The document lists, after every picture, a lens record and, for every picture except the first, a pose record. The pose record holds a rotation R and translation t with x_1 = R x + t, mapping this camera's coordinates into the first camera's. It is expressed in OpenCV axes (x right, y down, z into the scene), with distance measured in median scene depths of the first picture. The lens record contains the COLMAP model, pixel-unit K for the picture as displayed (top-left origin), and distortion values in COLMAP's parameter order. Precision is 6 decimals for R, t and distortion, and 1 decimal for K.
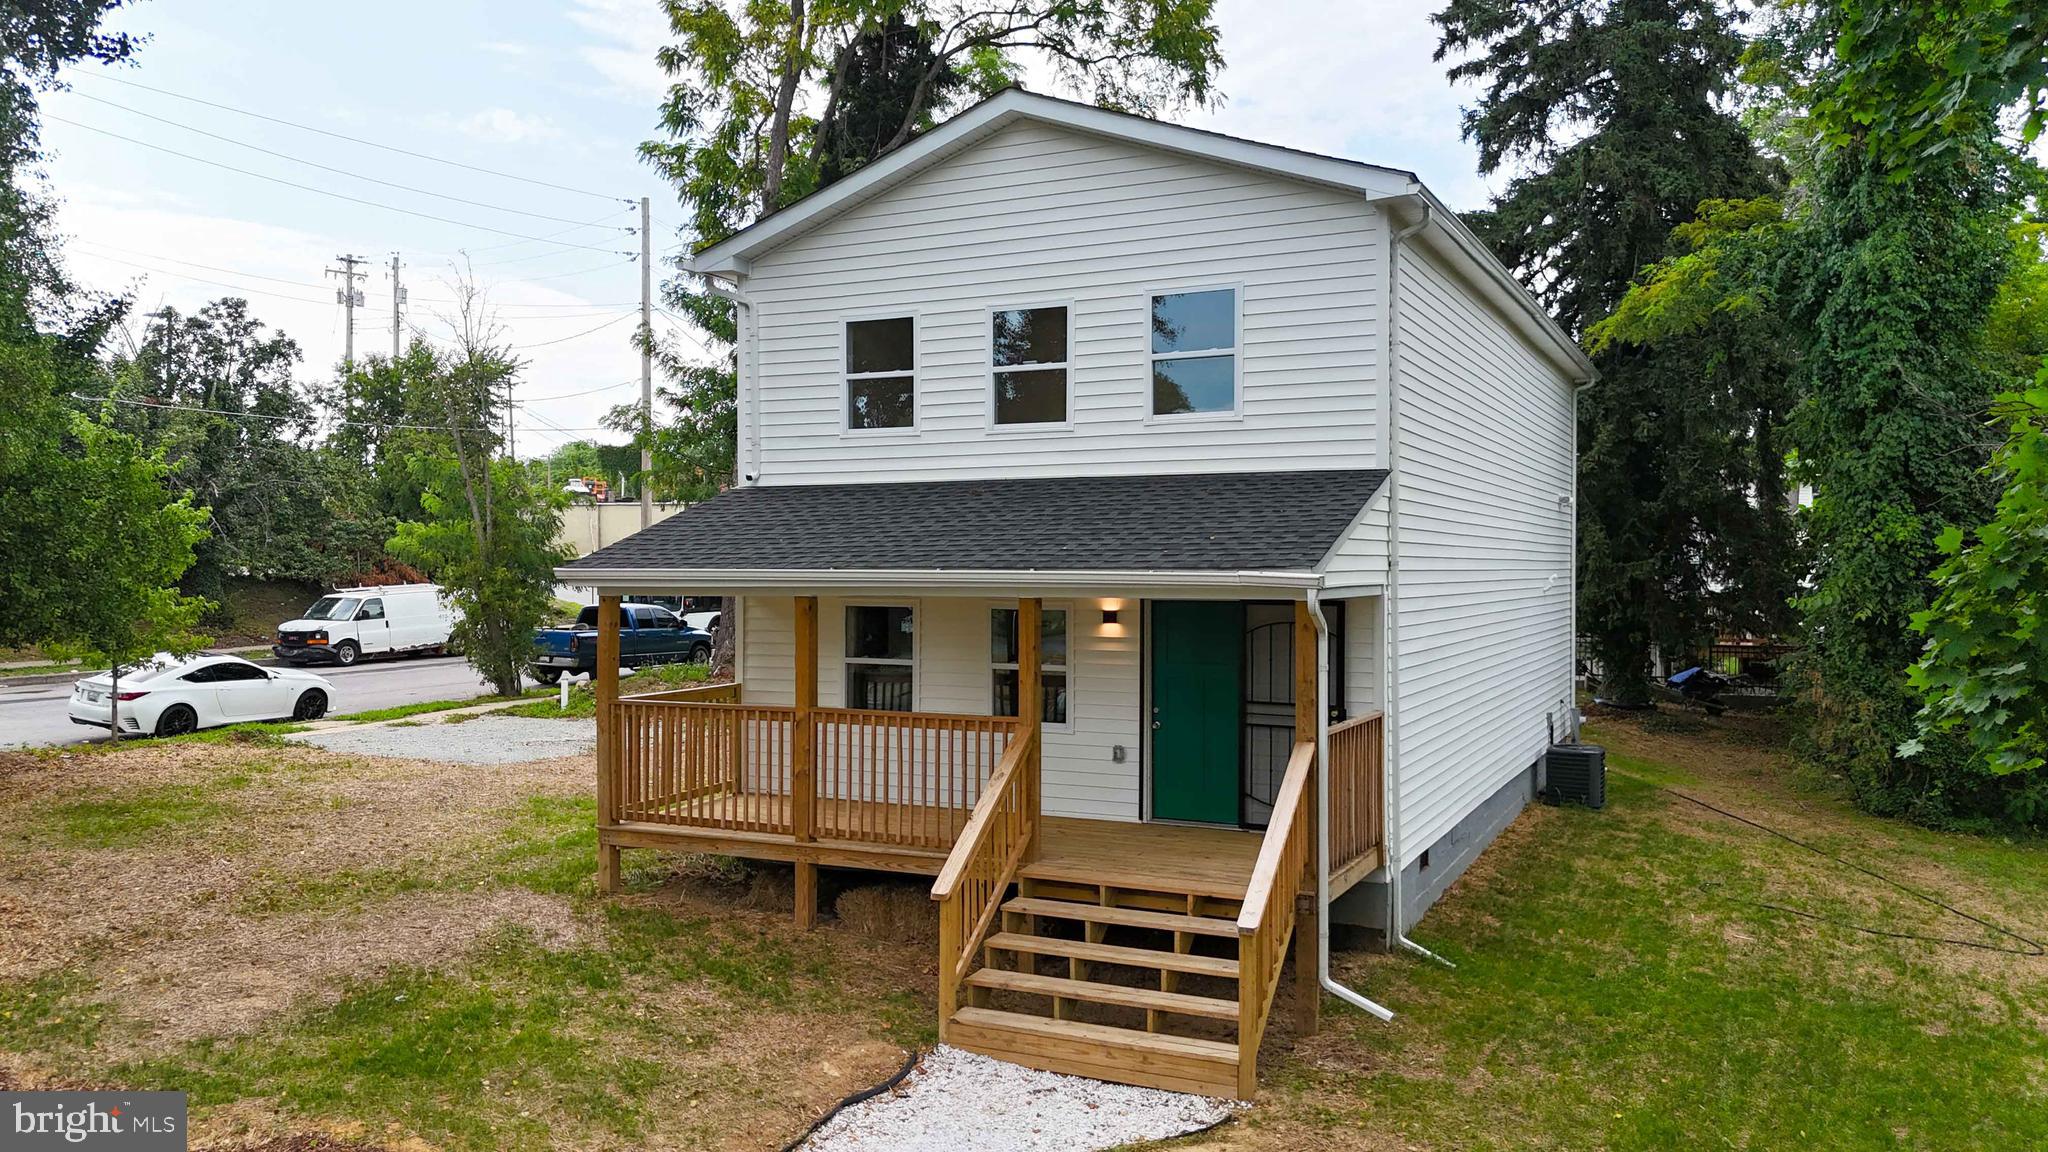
lens RADIAL K [[1499.3, 0, 1024.0], [0, 1499.3, 576.0], [0, 0, 1]] dist [0.062397, -0.062837]
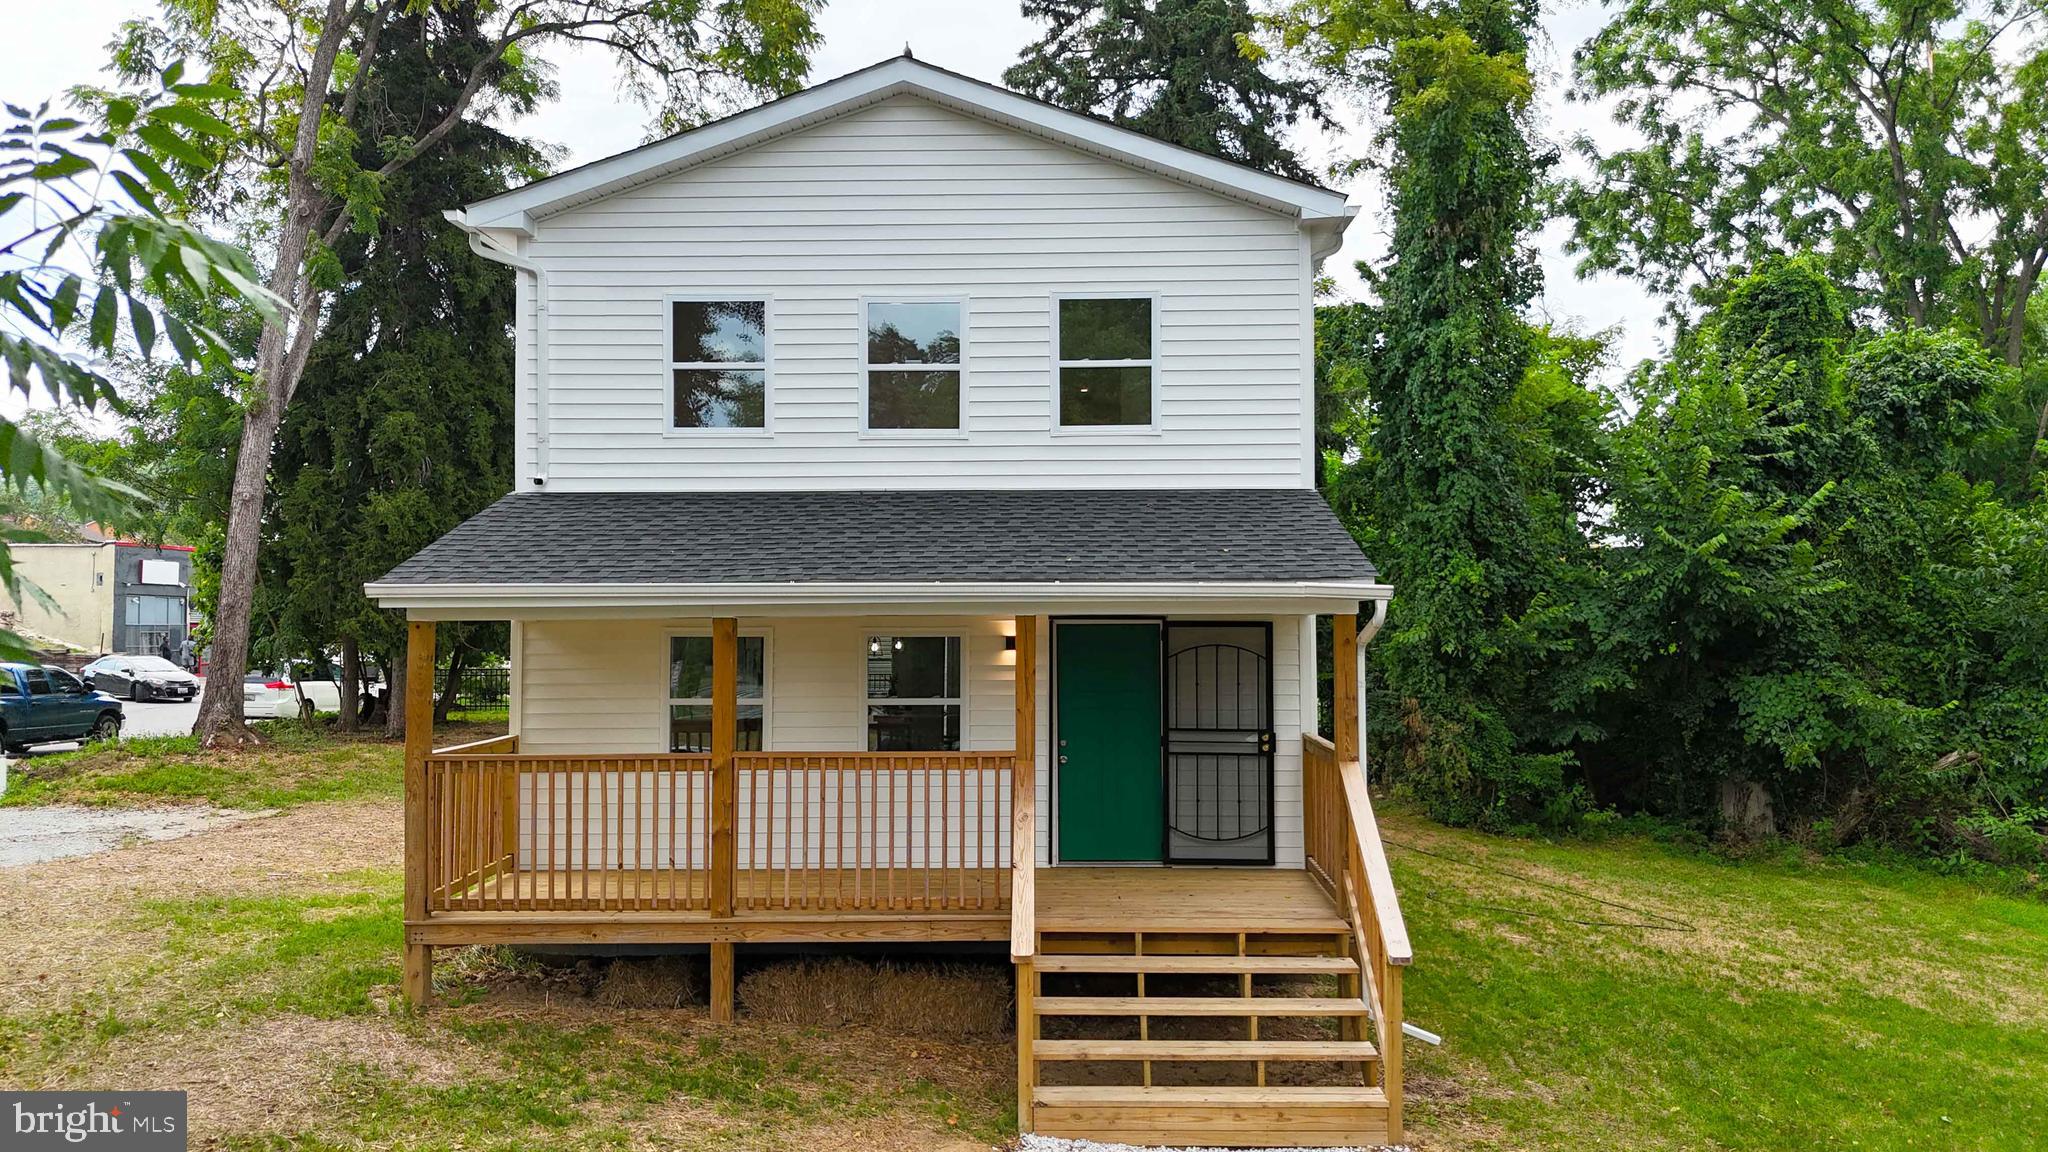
lens RADIAL K [[1499.3, 0, 1024.0], [0, 1499.3, 576.0], [0, 0, 1]] dist [0.062397, -0.062837]
pose [[0.910938, 0.010777, 0.412402, -0.327180], [0.006235, 0.999185, -0.039884, 0.023920], [-0.412496, 0.038903, 0.910128, 0.169344]]
